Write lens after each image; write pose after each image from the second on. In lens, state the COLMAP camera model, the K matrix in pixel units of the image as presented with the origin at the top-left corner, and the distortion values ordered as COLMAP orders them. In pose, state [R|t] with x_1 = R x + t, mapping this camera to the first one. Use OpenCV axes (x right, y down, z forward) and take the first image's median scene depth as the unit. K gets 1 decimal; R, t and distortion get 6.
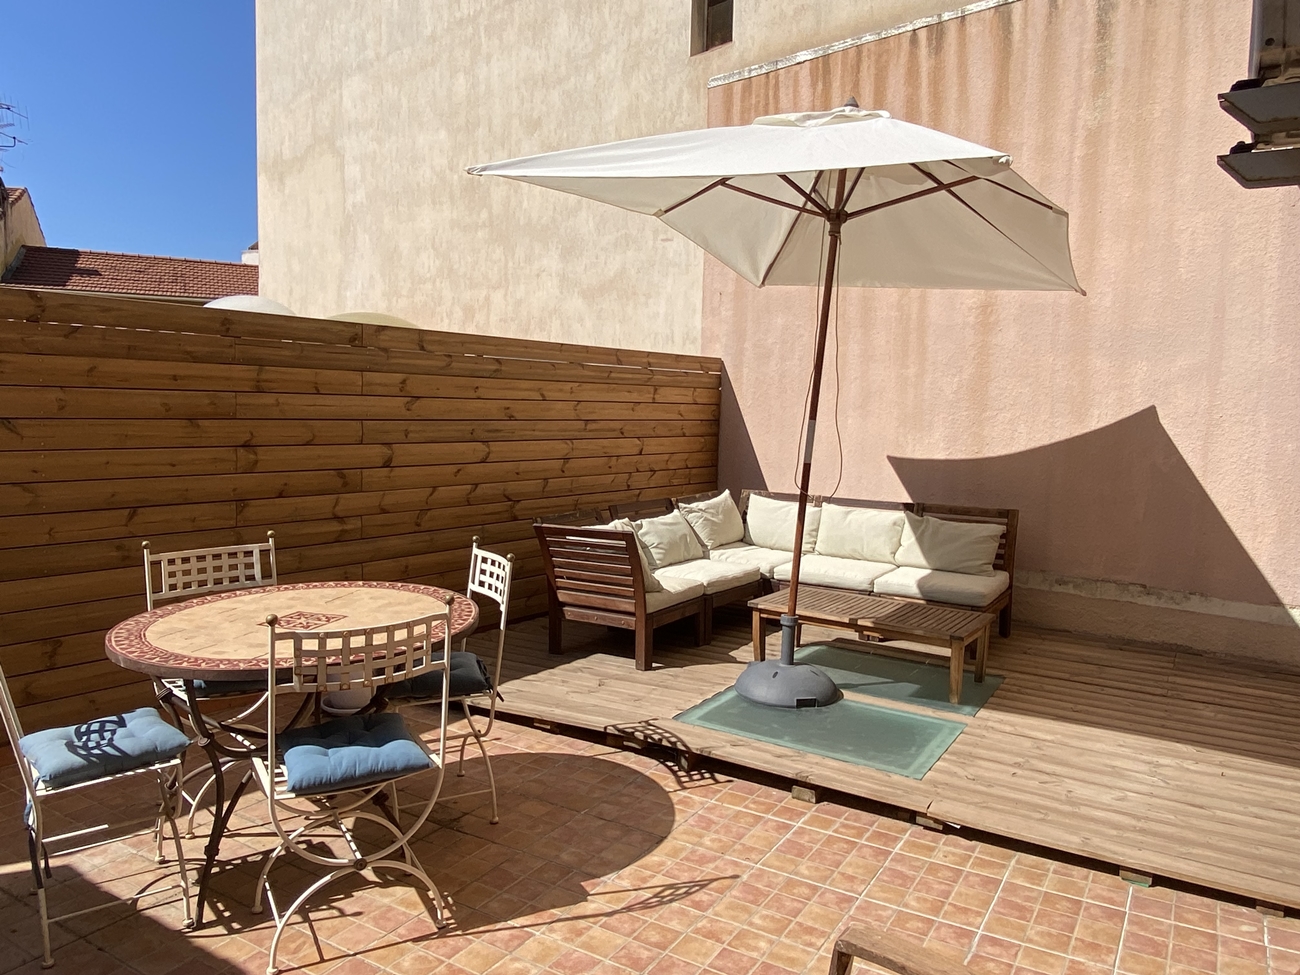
lens RADIAL K [[915.7, 0, 650.0], [0, 915.7, 487.5], [0, 0, 1]] dist [0.112655, -0.150305]
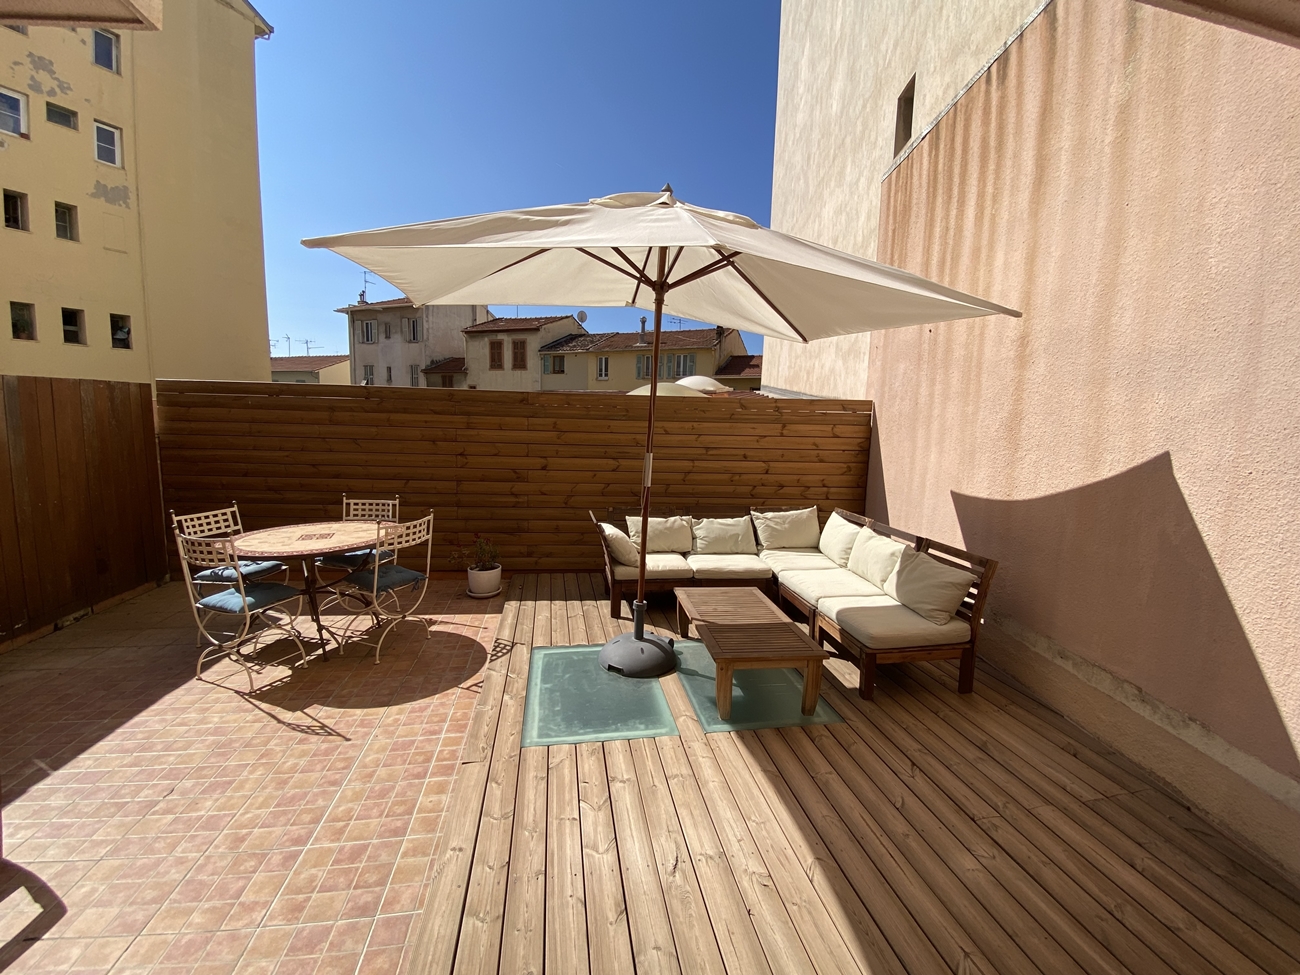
lens RADIAL K [[536.3, 0, 650.0], [0, 536.3, 487.5], [0, 0, 1]] dist [0.034403, -0.027732]
pose [[0.664332, 0.086151, -0.742456, 0.598436], [-0.078096, 0.995899, 0.045681, -0.048765], [0.743347, 0.027635, 0.668335, 0.421439]]
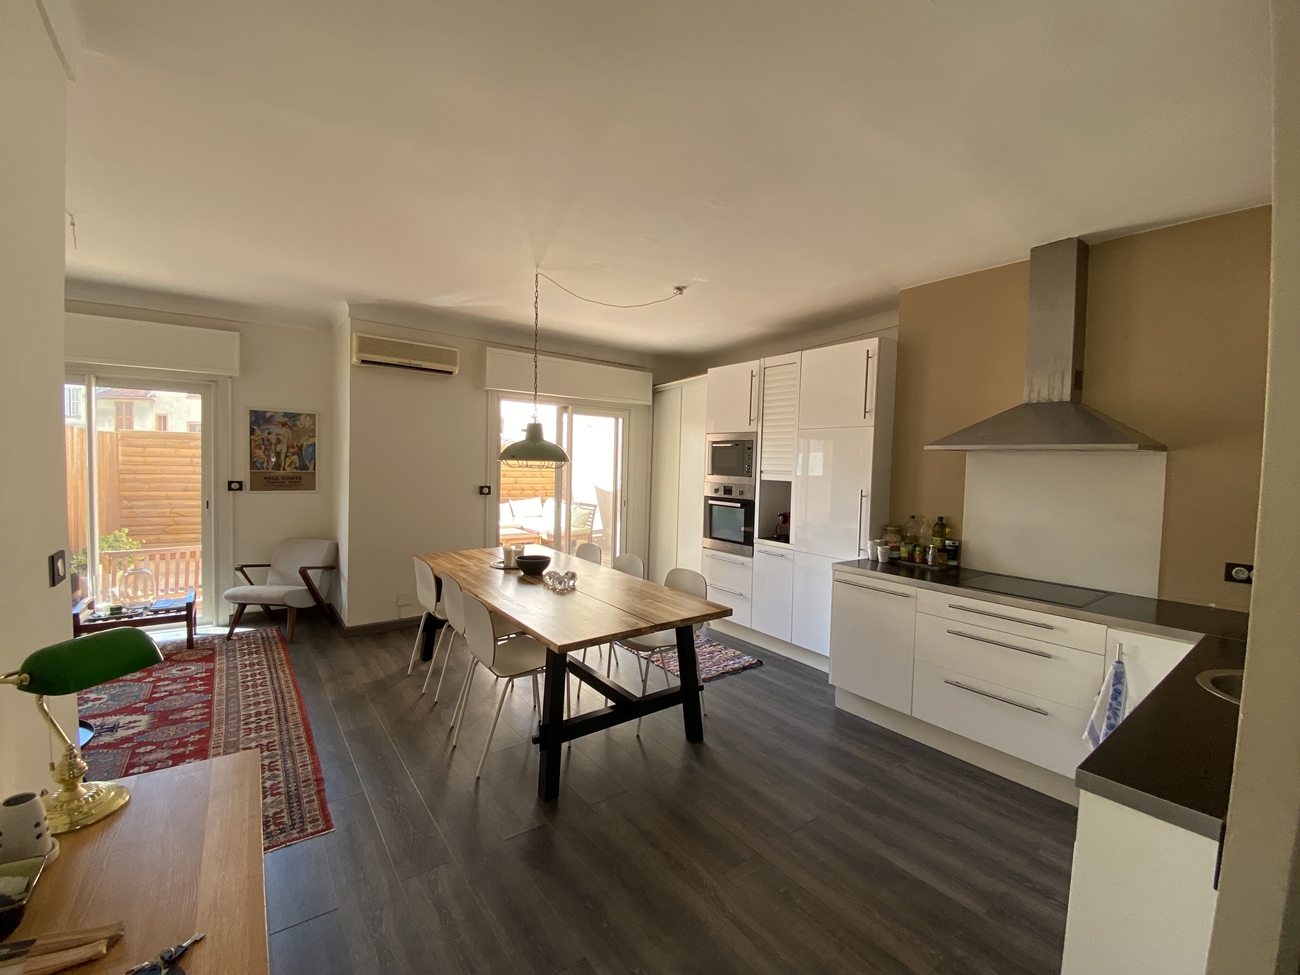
lens RADIAL K [[541.7, 0, 650.0], [0, 541.7, 487.5], [0, 0, 1]] dist [0.037019, -0.029495]
pose [[0.932992, 0.016145, -0.359534, 1.178948], [-0.034365, 0.998425, -0.044343, 0.043030], [0.358252, 0.053727, 0.932078, -0.430368]]
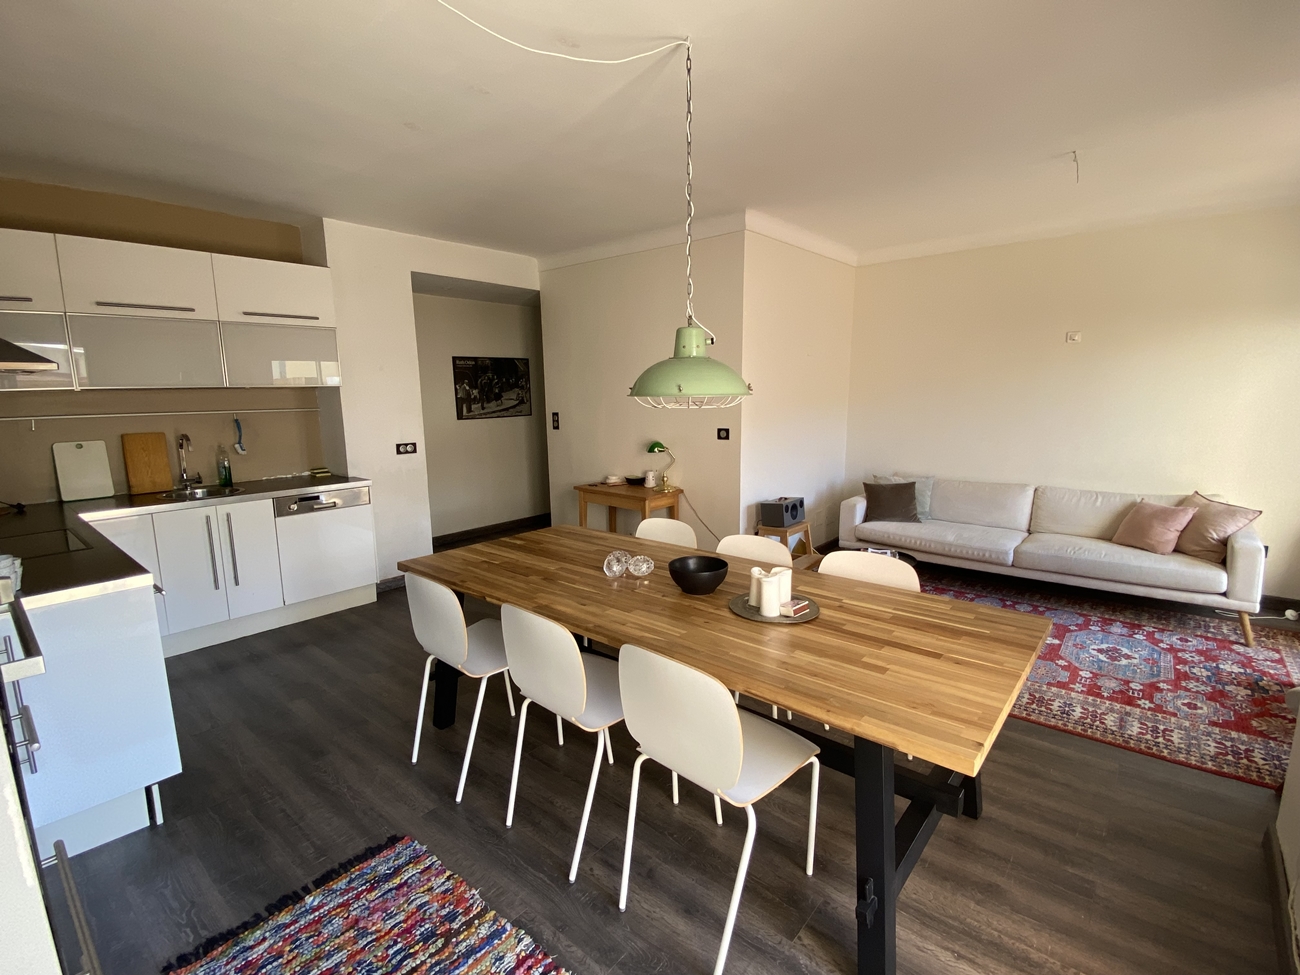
lens RADIAL K [[614.0, 0, 650.0], [0, 614.0, 487.5], [0, 0, 1]] dist [-0.004972, -0.001044]
pose [[-0.989037, -0.036525, 0.143080, 0.777975], [0.000025, 0.968887, 0.247502, -0.054981], [-0.147668, 0.244793, -0.958264, 0.559033]]
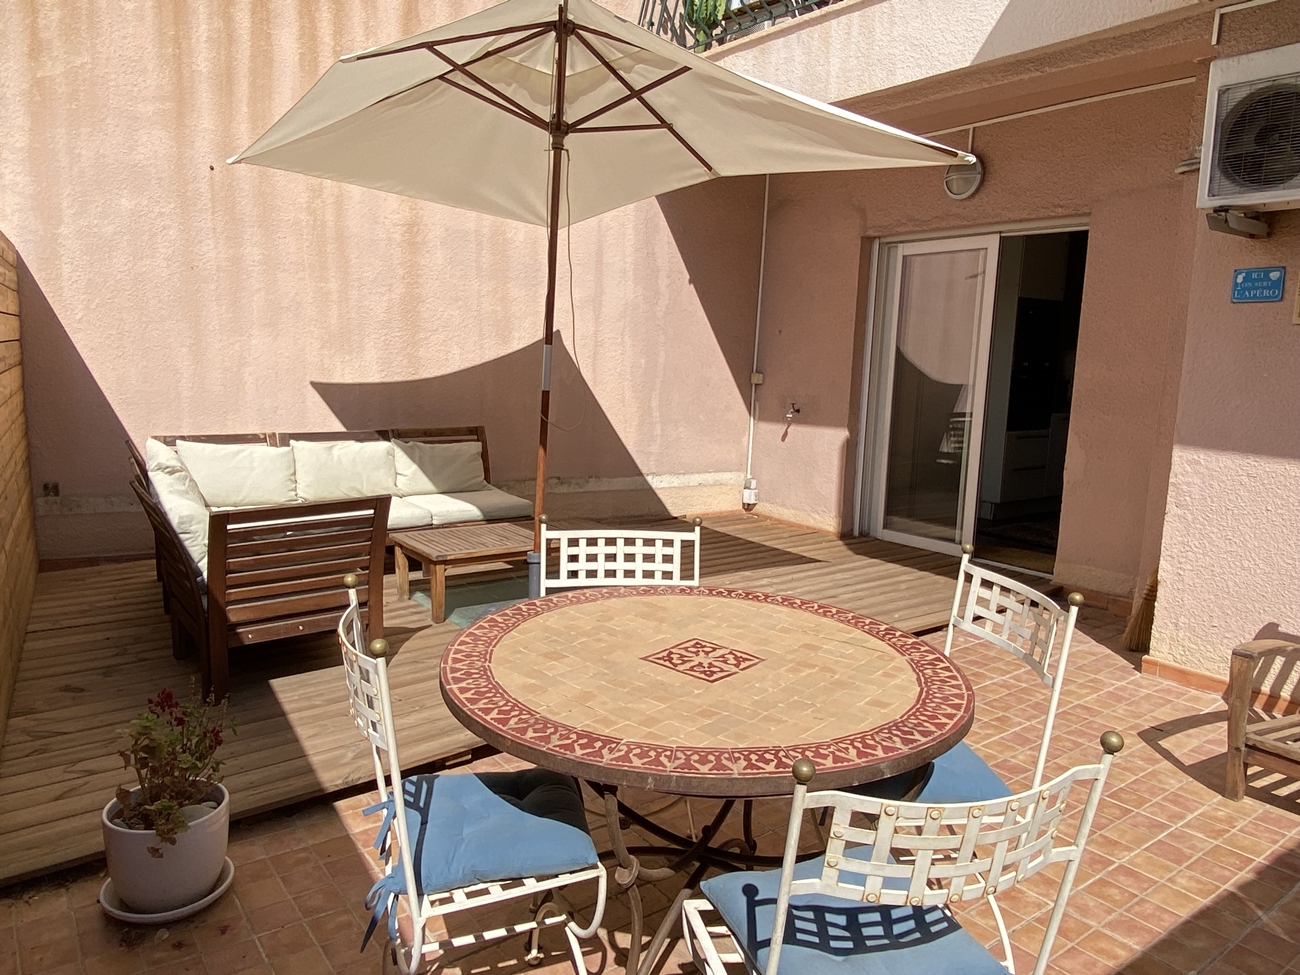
lens RADIAL K [[915.7, 0, 650.0], [0, 915.7, 487.5], [0, 0, 1]] dist [0.112655, -0.150305]
pose [[0.369510, -0.152469, 0.916633, -0.561778], [0.066962, 0.988251, 0.137388, -0.042193], [-0.926811, 0.010613, 0.375378, 0.449445]]
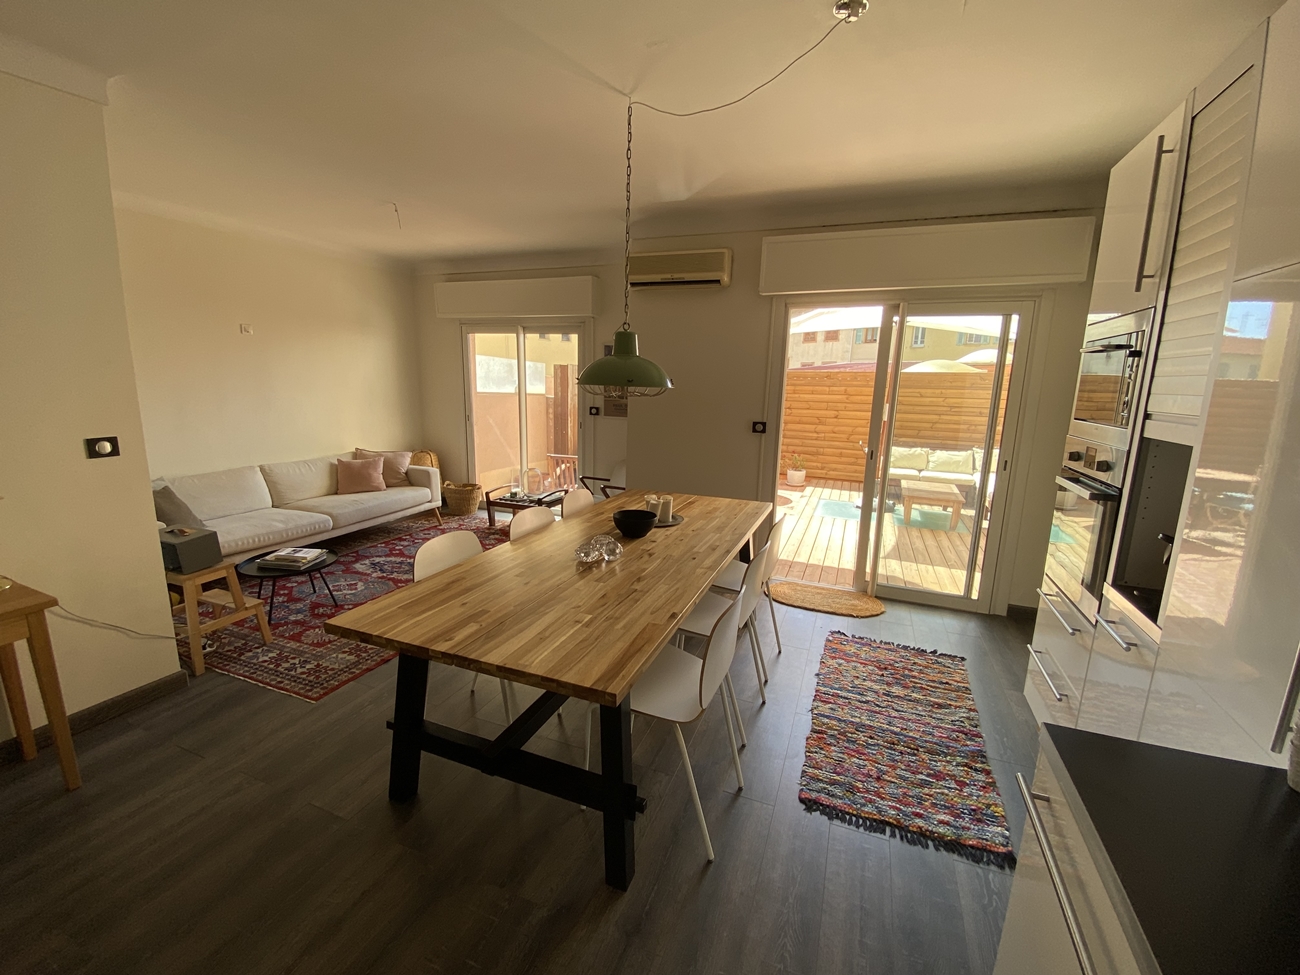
lens RADIAL K [[541.7, 0, 650.0], [0, 541.7, 487.5], [0, 0, 1]] dist [0.037019, -0.029495]
pose [[0.178683, 0.167143, -0.969606, 1.297730], [-0.108840, 0.982775, 0.149356, 0.001513], [0.977868, 0.078844, 0.193797, 0.063727]]
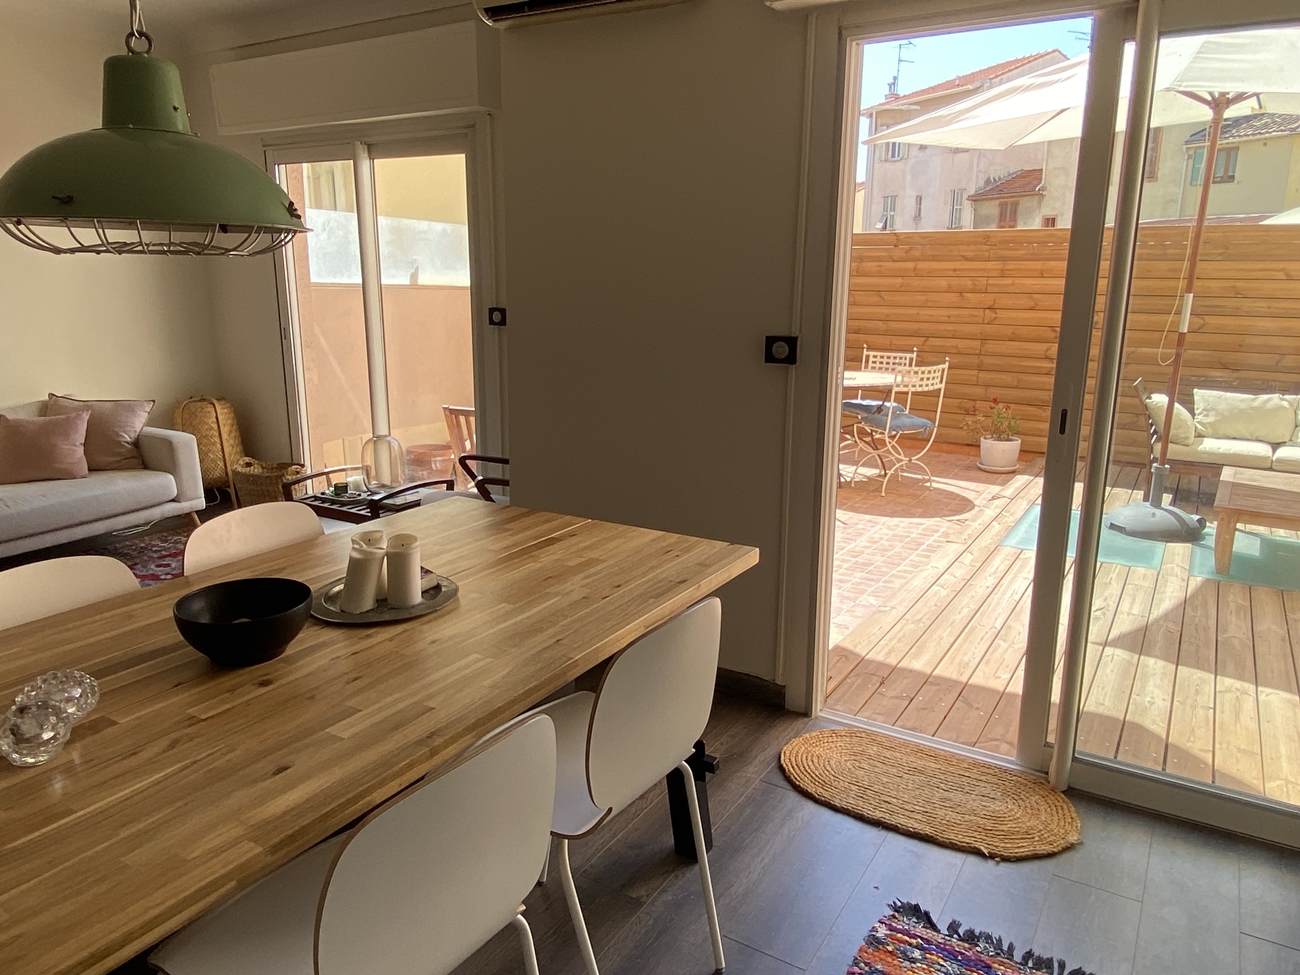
lens RADIAL K [[926.6, 0, 638.1], [0, 926.6, 487.1], [0, 0, 1]] dist [0.043428, -0.065458]
pose [[0.002057, 0.204283, -0.978910, 1.102574], [-0.095678, 0.974461, 0.203153, -0.008087], [0.995410, 0.093242, 0.021550, 0.271869]]
